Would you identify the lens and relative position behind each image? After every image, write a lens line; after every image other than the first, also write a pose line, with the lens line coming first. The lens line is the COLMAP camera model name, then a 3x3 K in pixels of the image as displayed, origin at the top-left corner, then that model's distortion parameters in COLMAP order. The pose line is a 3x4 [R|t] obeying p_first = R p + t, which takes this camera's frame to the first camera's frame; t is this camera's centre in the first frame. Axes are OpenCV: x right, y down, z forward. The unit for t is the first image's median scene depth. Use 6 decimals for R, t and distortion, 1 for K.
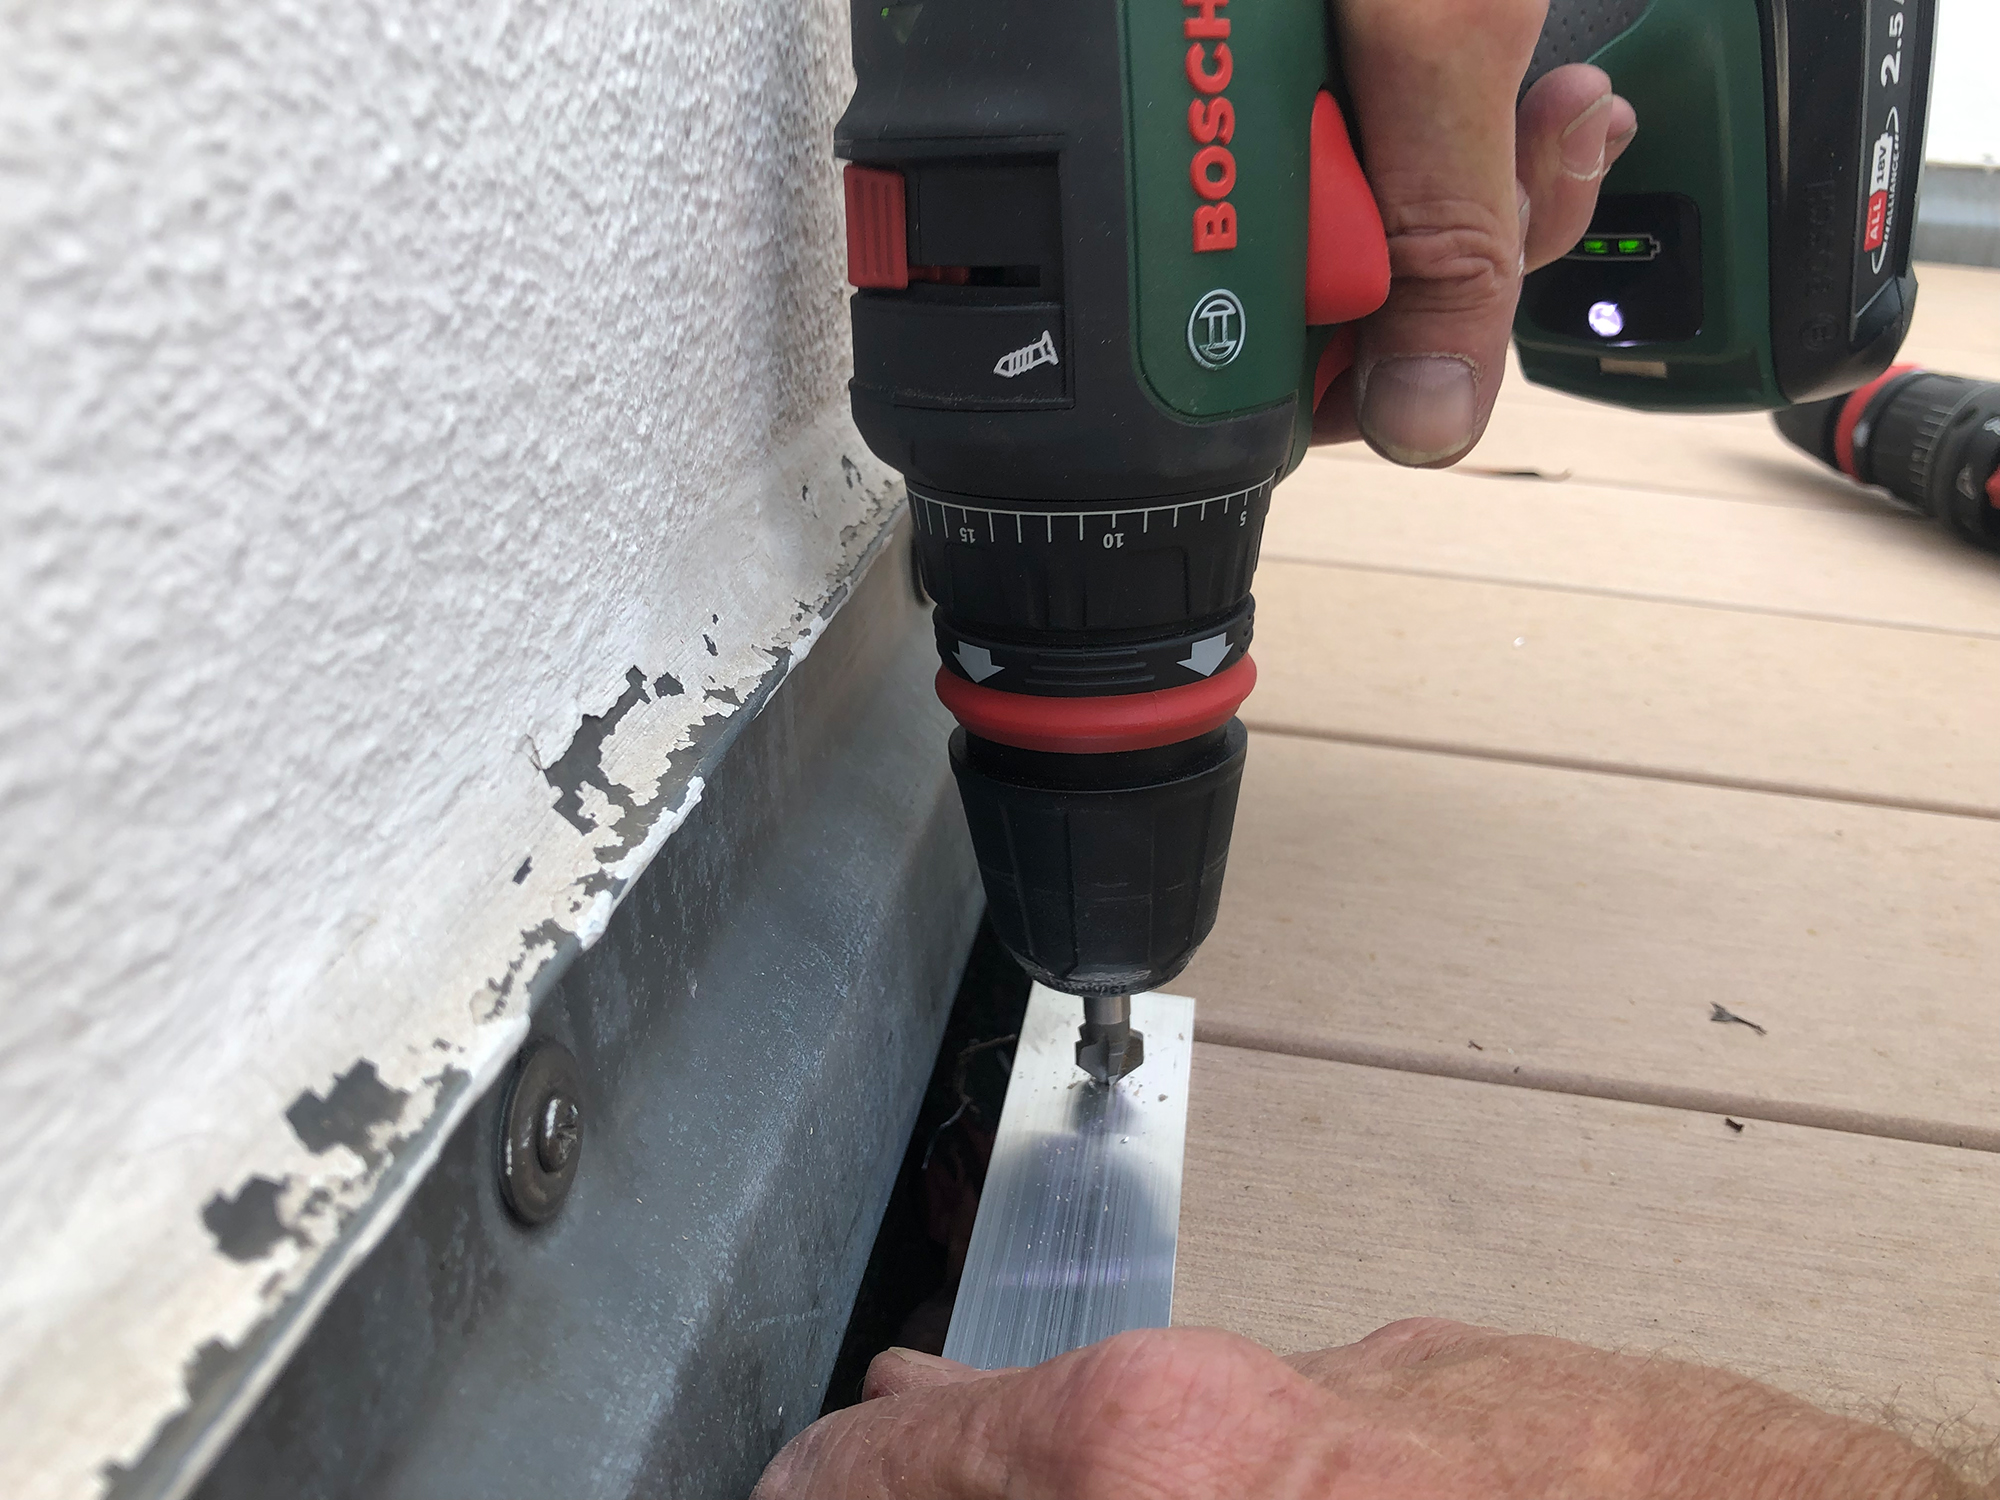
lens RADIAL K [[1738.2, 0, 882.8], [0, 1738.2, 752.9], [0, 0, 1]] dist [-0.066378, 0.083803]
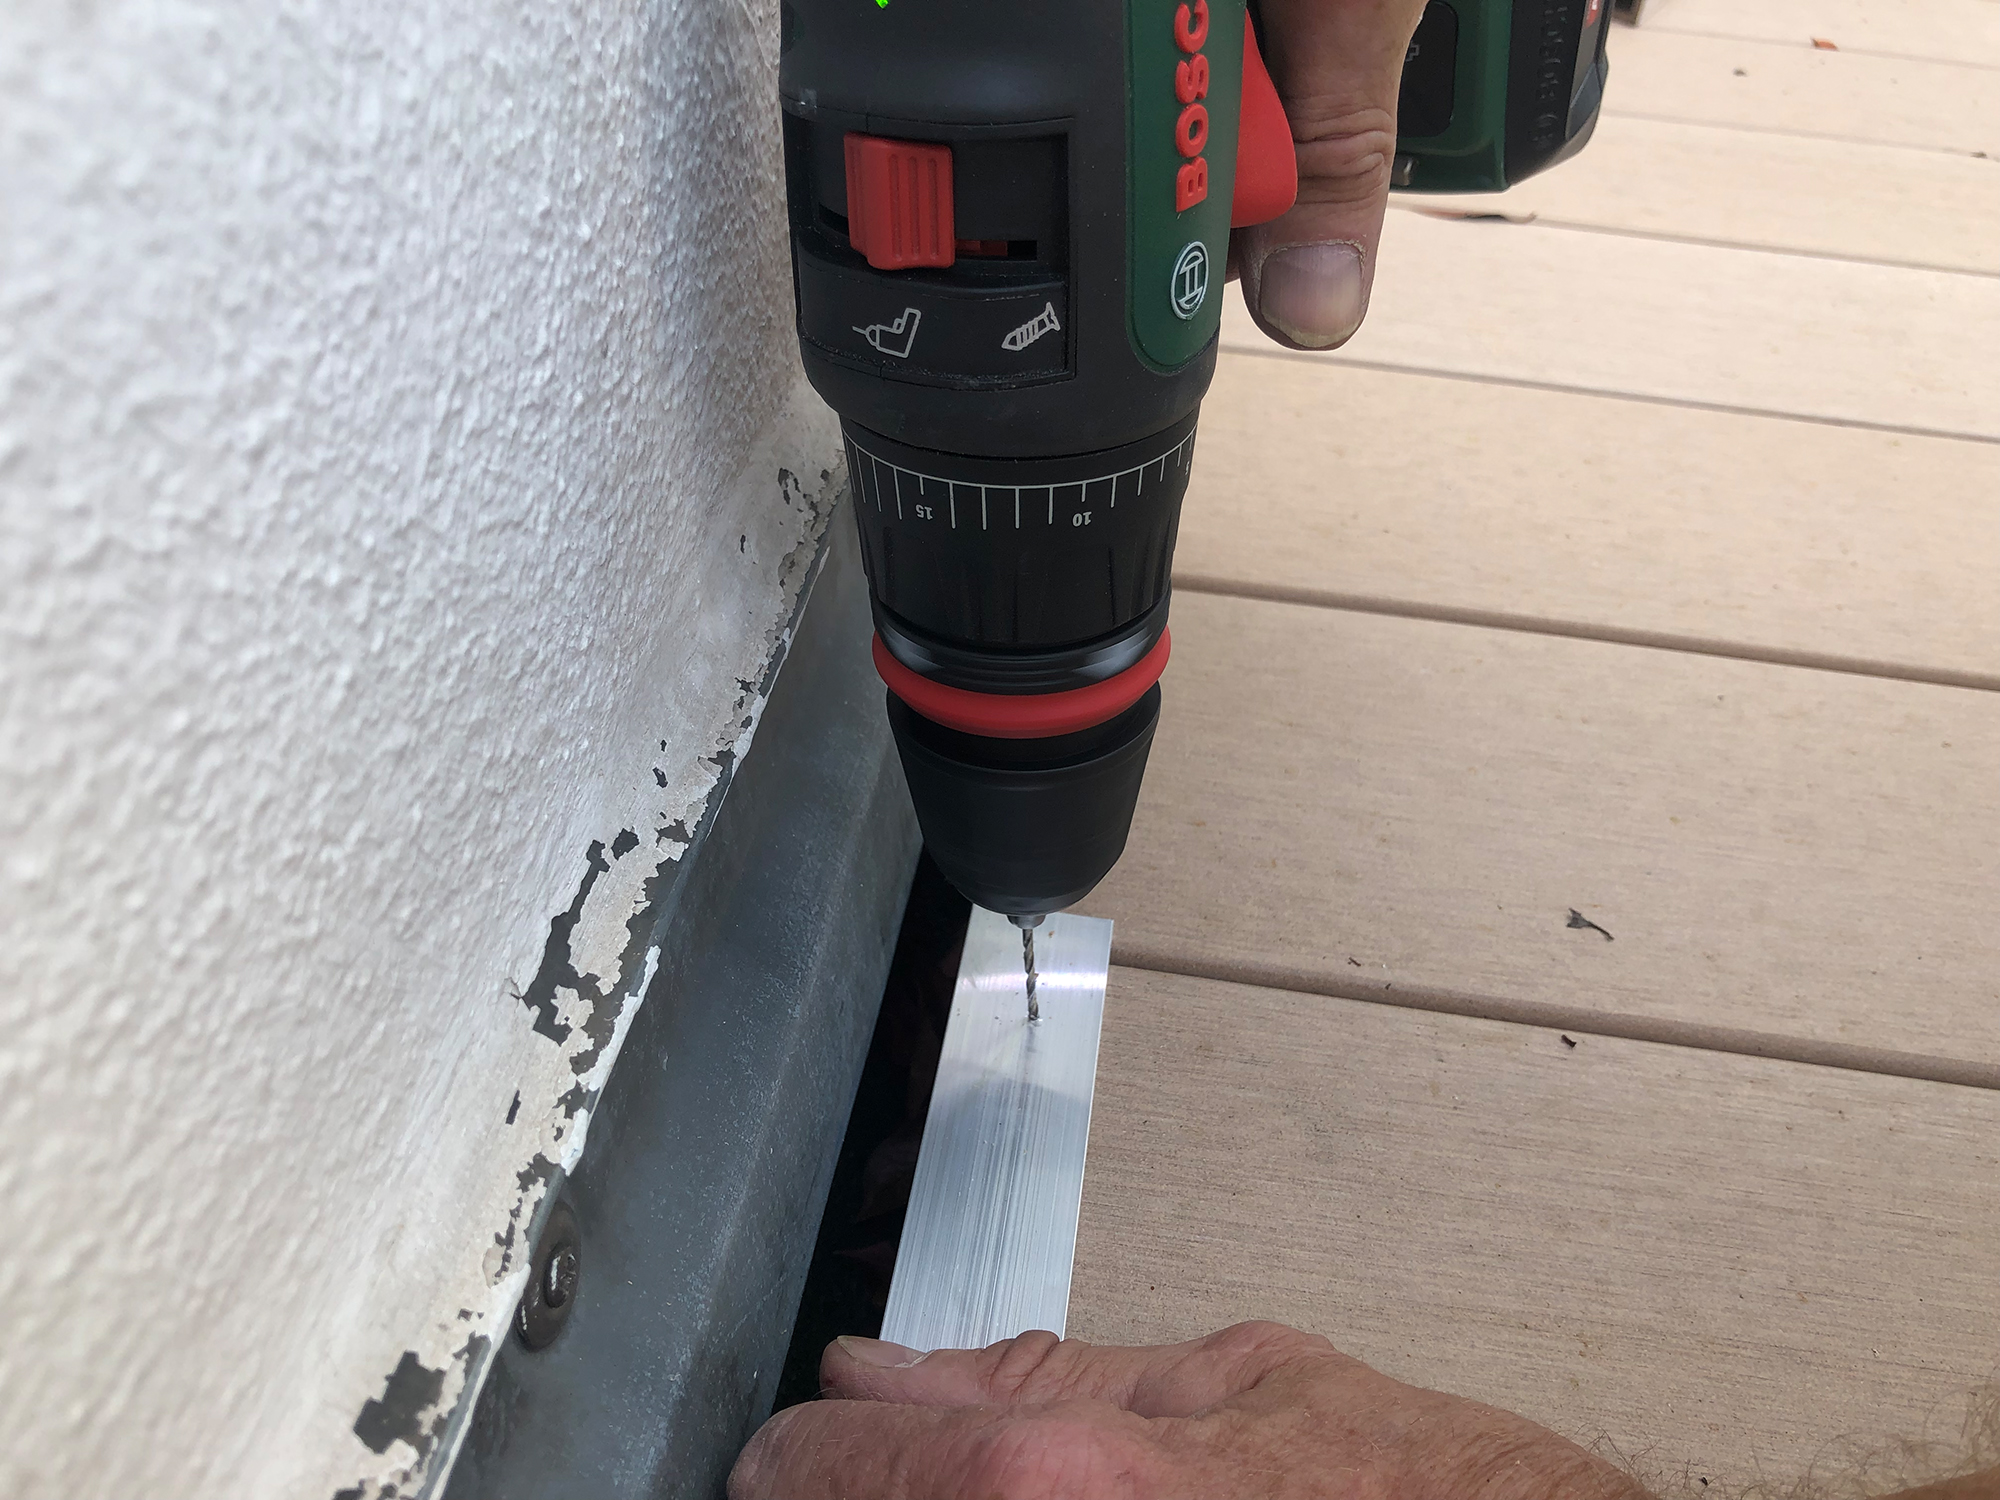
lens RADIAL K [[1738.2, 0, 882.8], [0, 1738.2, 752.9], [0, 0, 1]] dist [-0.066378, 0.083803]
pose [[0.999564, -0.029376, -0.003052, 0.045363], [0.028987, 0.956015, 0.291880, -0.372461], [-0.005656, -0.291842, 0.956450, -0.067255]]
